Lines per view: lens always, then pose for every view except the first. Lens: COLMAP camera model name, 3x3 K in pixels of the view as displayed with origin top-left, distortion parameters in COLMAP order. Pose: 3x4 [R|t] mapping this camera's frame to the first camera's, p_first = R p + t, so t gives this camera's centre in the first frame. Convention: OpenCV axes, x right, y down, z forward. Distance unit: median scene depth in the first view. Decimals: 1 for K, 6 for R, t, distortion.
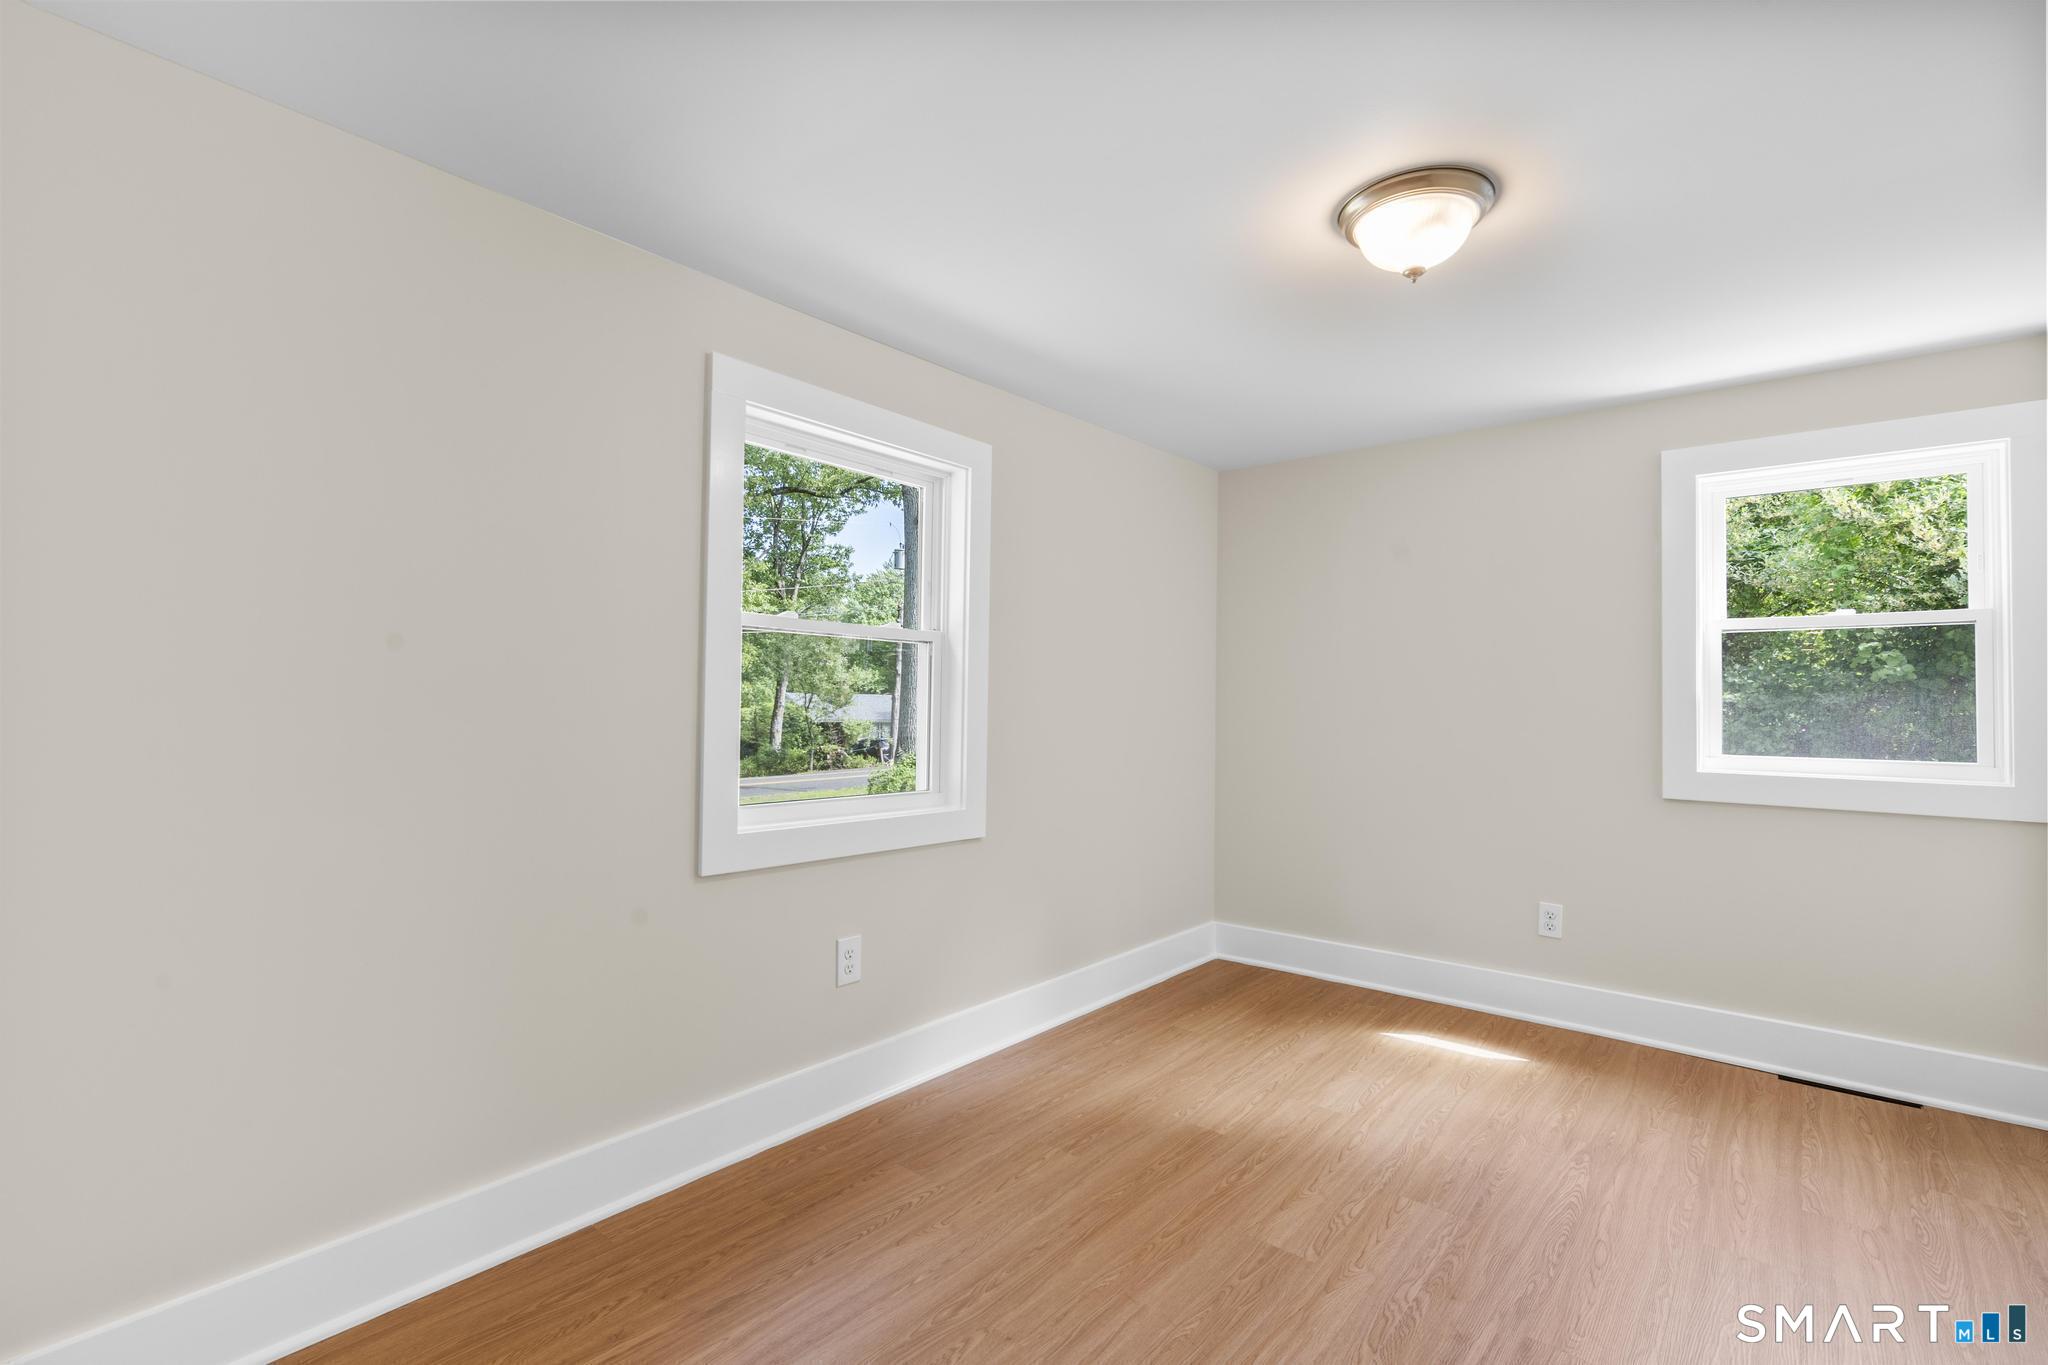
lens RADIAL K [[923.3, 0, 1034.6], [0, 923.3, 691.0], [0, 0, 1]] dist [-0.007900, 0.004478]
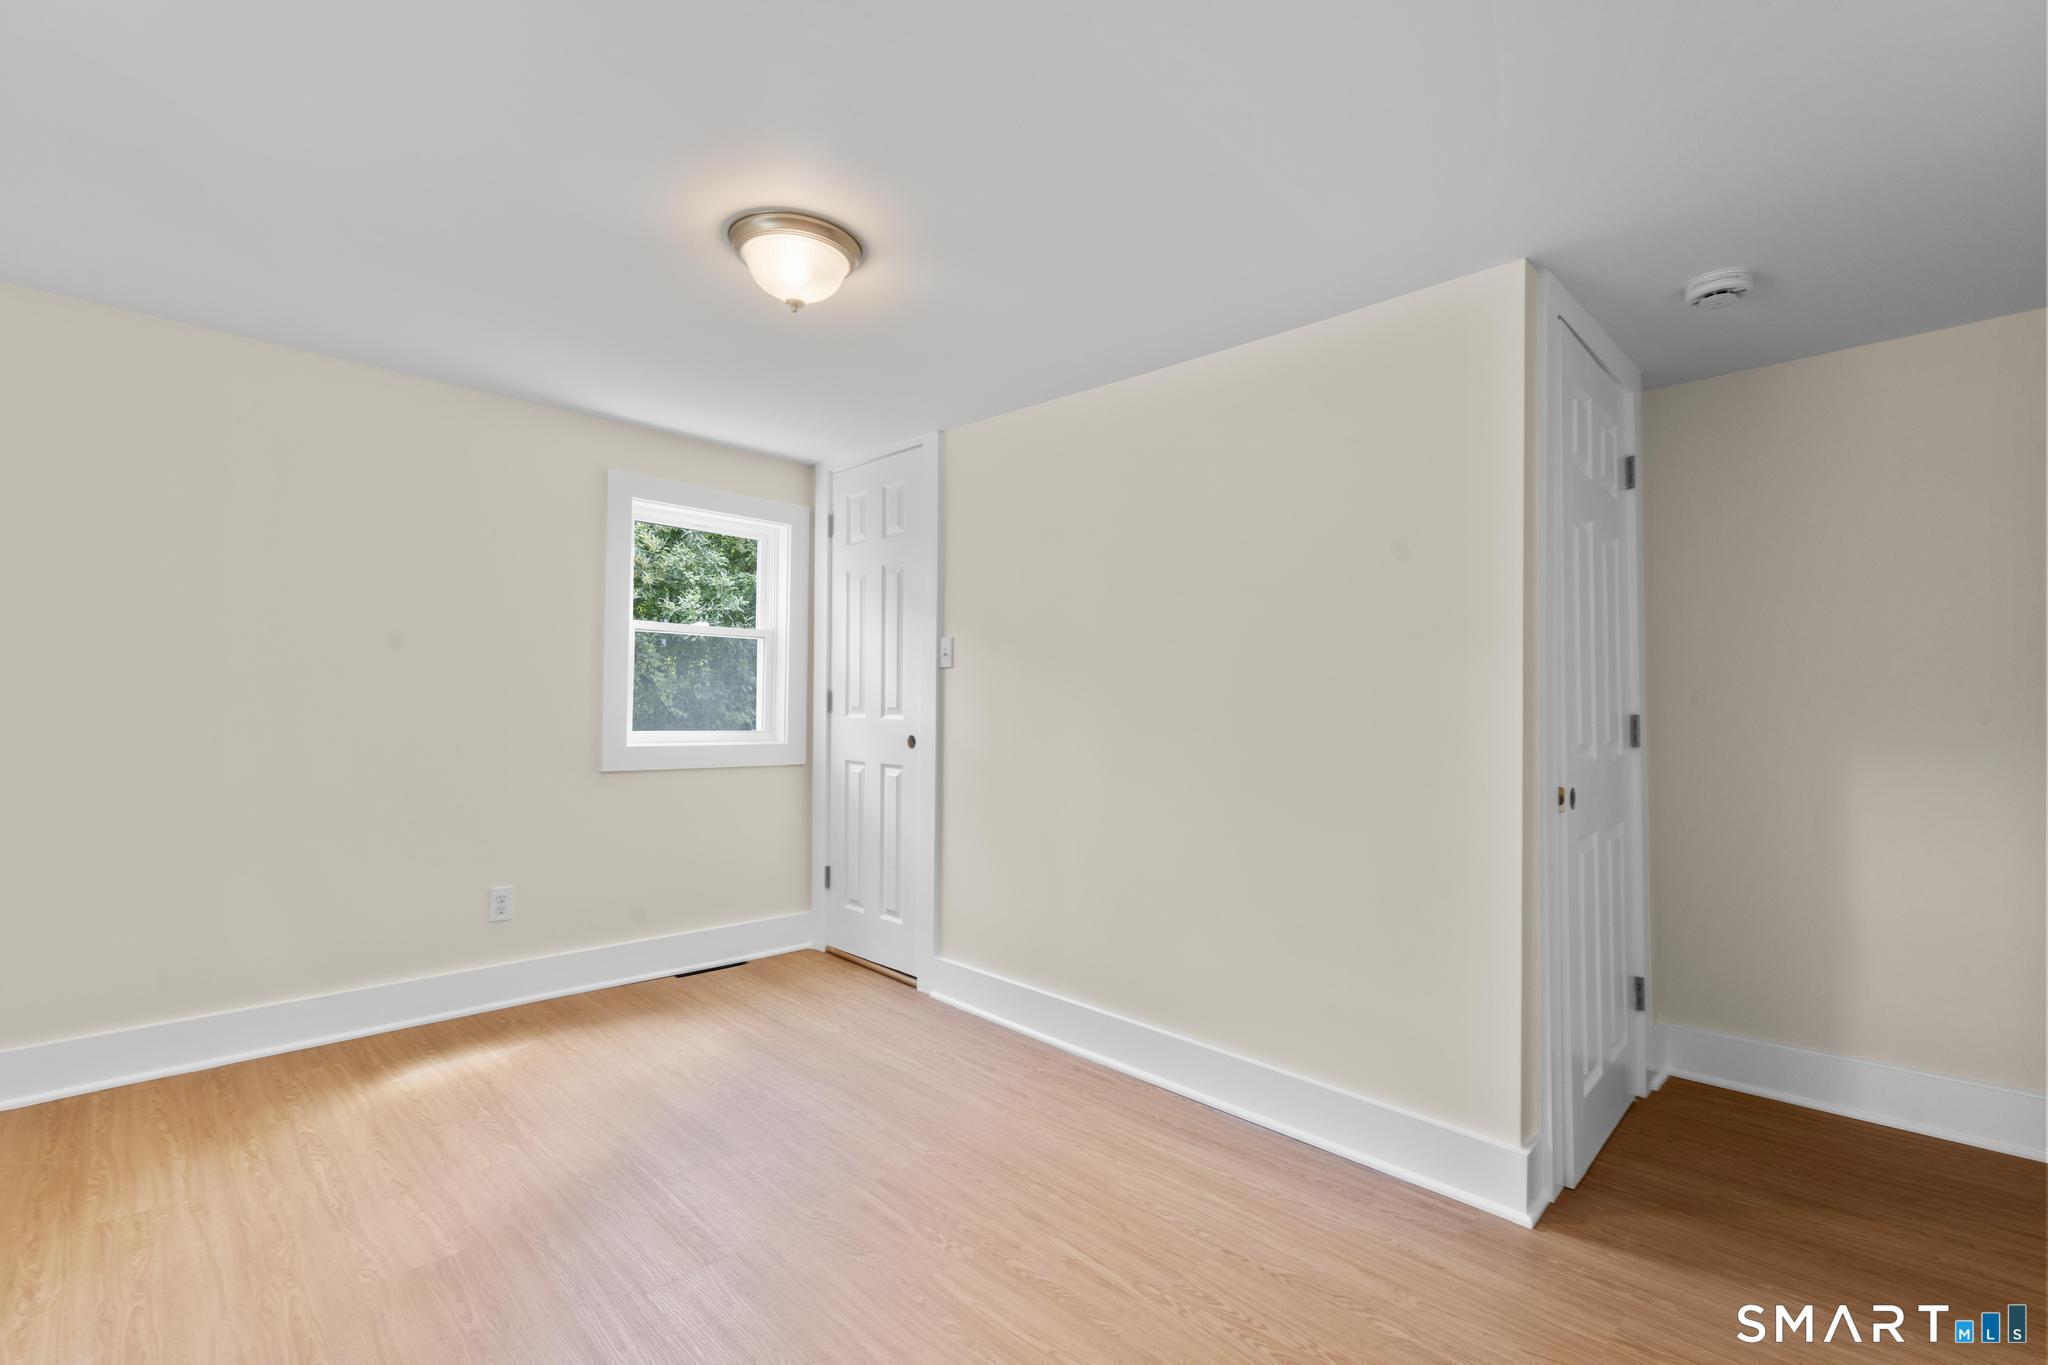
lens RADIAL K [[923.3, 0, 1022.3], [0, 923.3, 678.6], [0, 0, 1]] dist [-0.007900, 0.004478]
pose [[0.087487, 0.013583, 0.996073, -0.435222], [-0.032200, 0.999423, -0.010801, -0.003840], [-0.995645, -0.031128, 0.087874, 0.394220]]
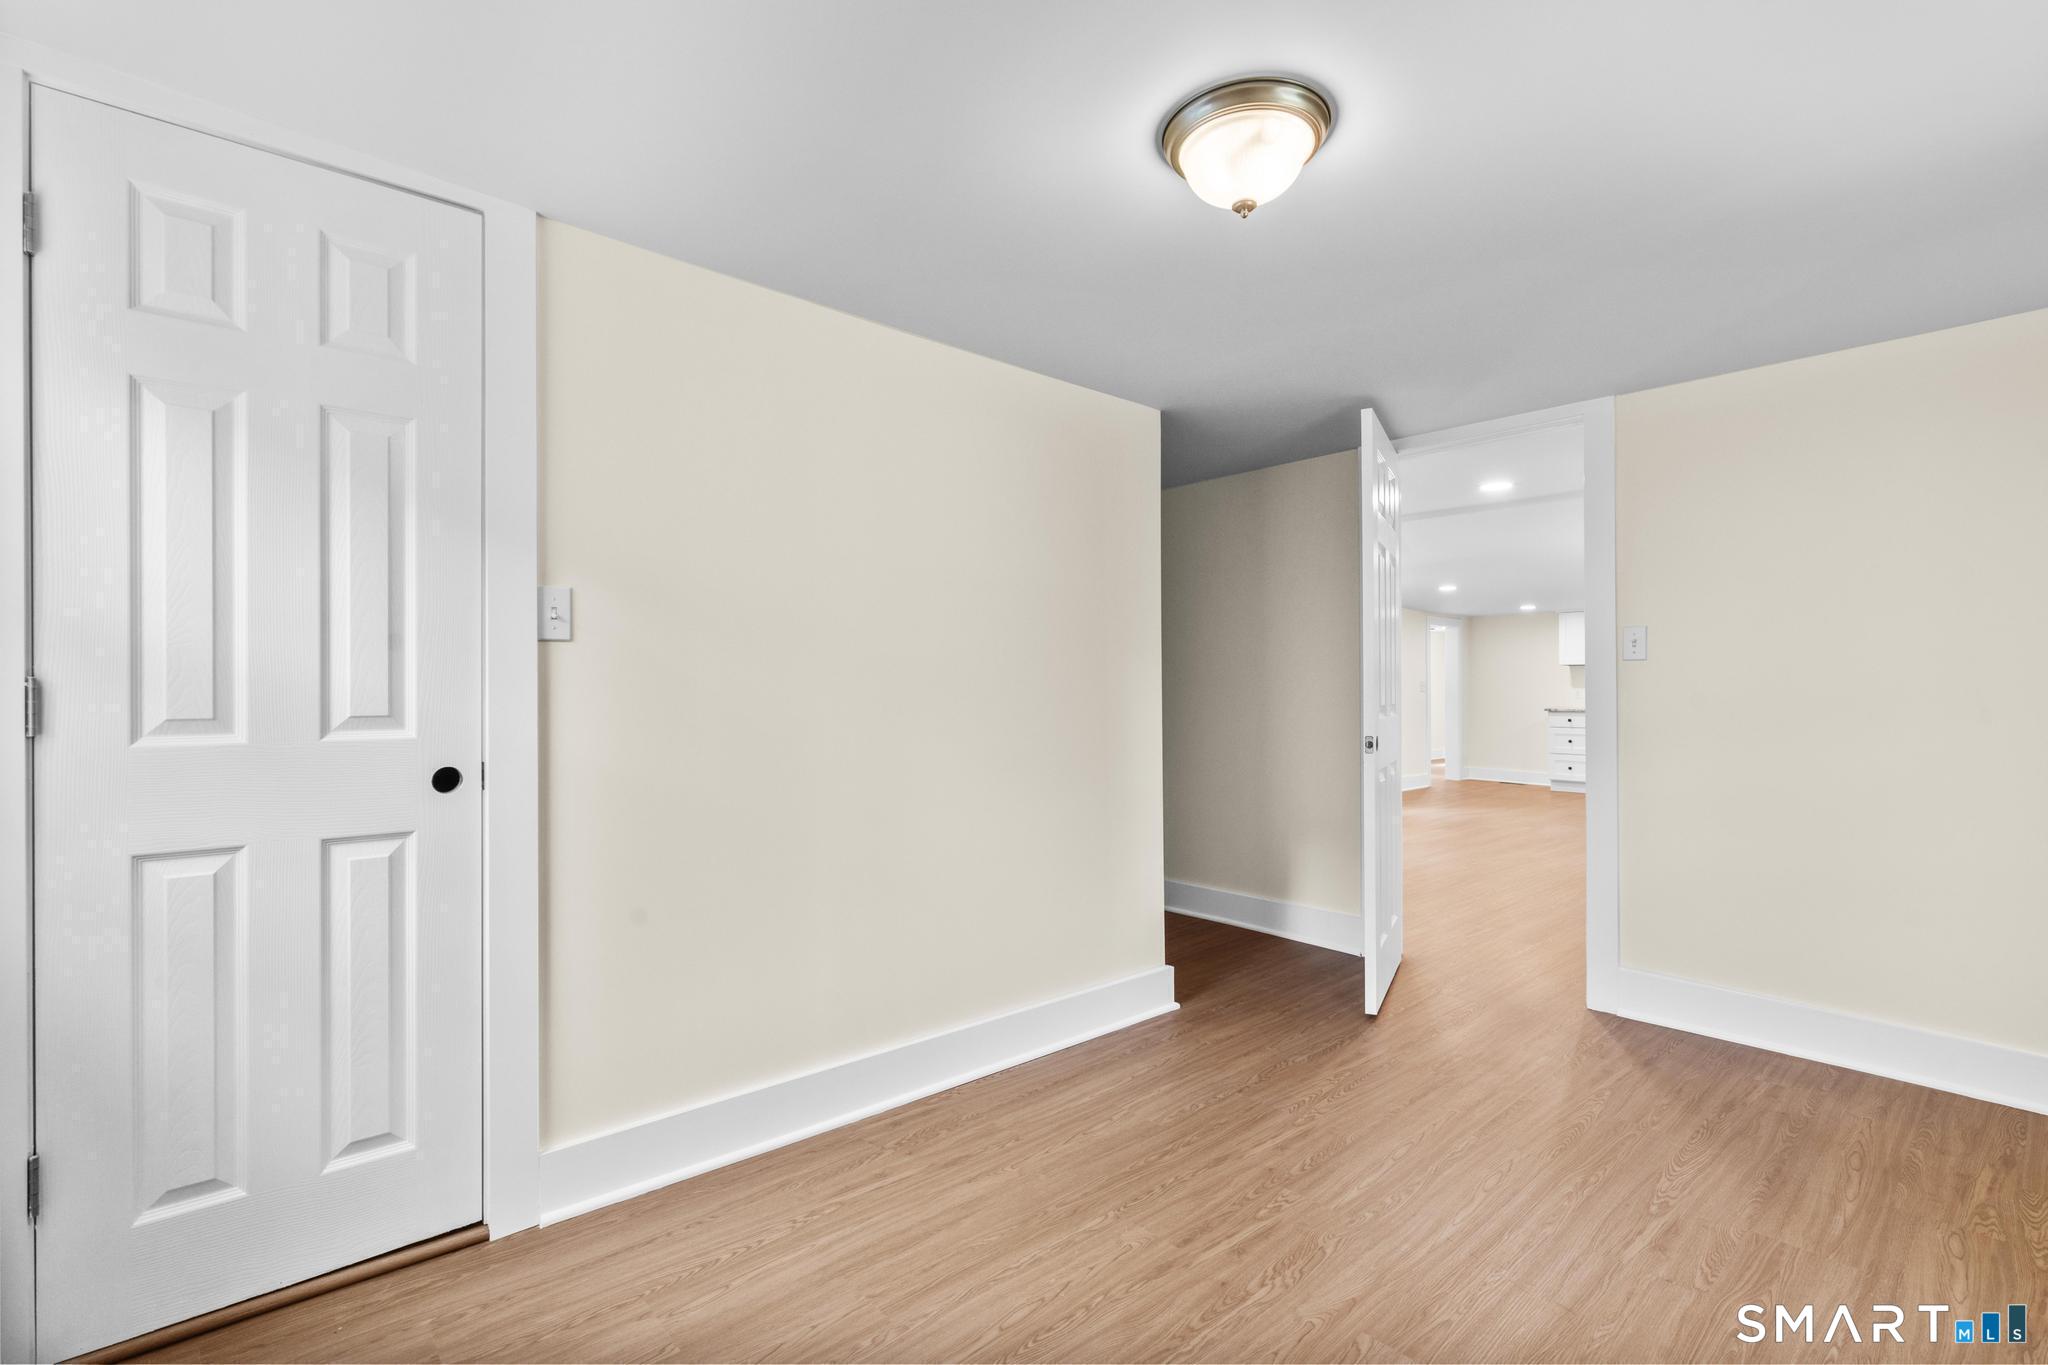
lens RADIAL K [[923.3, 0, 1007.8], [0, 923.3, 690.2], [0, 0, 1]] dist [-0.007900, 0.004478]
pose [[-0.987945, -0.006373, 0.154671, 0.322858], [-0.009885, 0.999710, -0.021952, 0.020982], [-0.154487, -0.023217, -0.987722, 1.230228]]
